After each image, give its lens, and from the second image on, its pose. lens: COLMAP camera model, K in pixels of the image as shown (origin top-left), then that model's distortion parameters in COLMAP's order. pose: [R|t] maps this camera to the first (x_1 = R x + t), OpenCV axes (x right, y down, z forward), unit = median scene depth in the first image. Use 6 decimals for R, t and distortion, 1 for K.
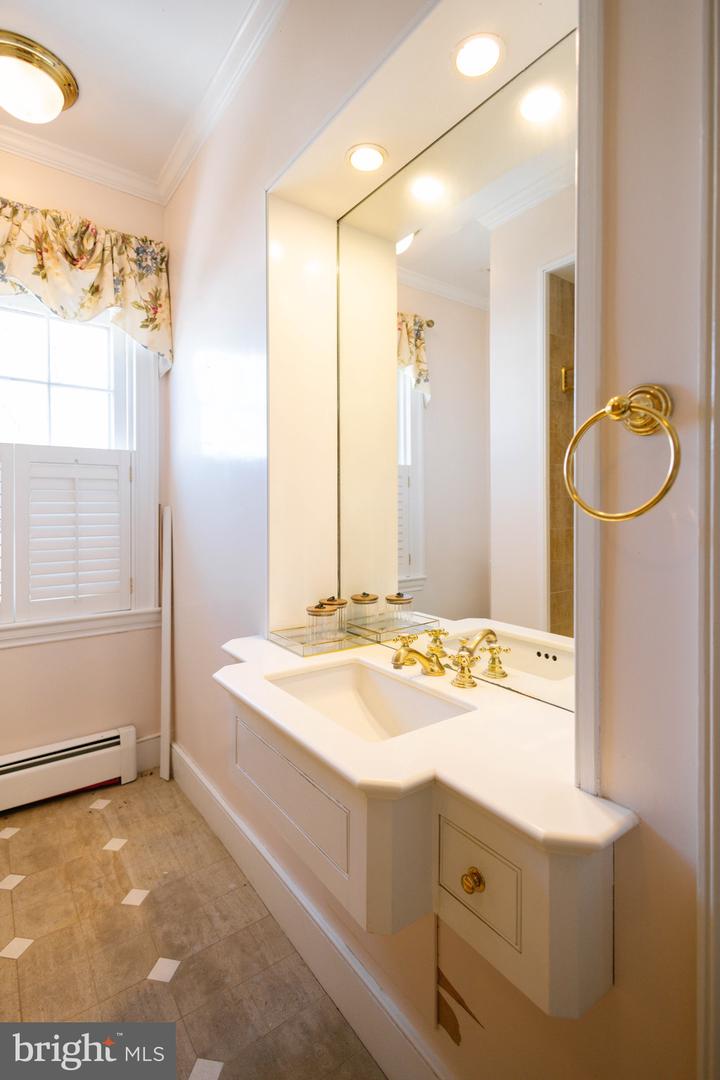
lens RADIAL K [[516.8, 0, 362.8], [0, 516.8, 506.2], [0, 0, 1]] dist [0.019010, -0.009302]
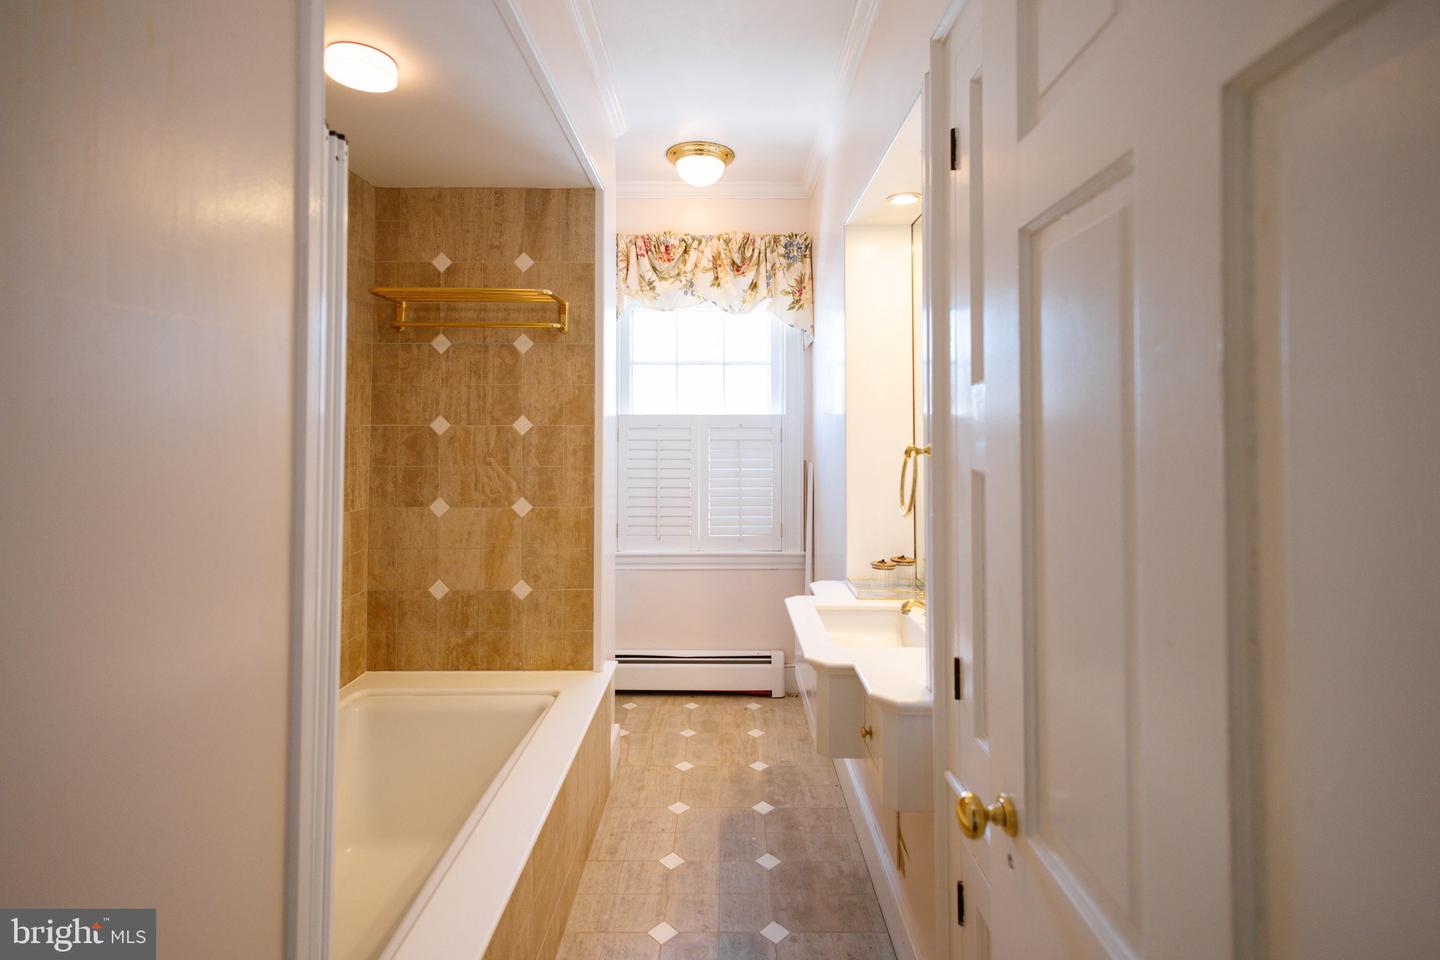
lens RADIAL K [[689.1, 0, 722.1], [0, 689.1, 414.1], [0, 0, 1]] dist [0.019010, -0.009302]
pose [[0.804328, -0.014156, -0.594017, 0.406974], [-0.001183, 0.999676, -0.025424, -0.075577], [0.594184, 0.021152, 0.804051, -0.365412]]
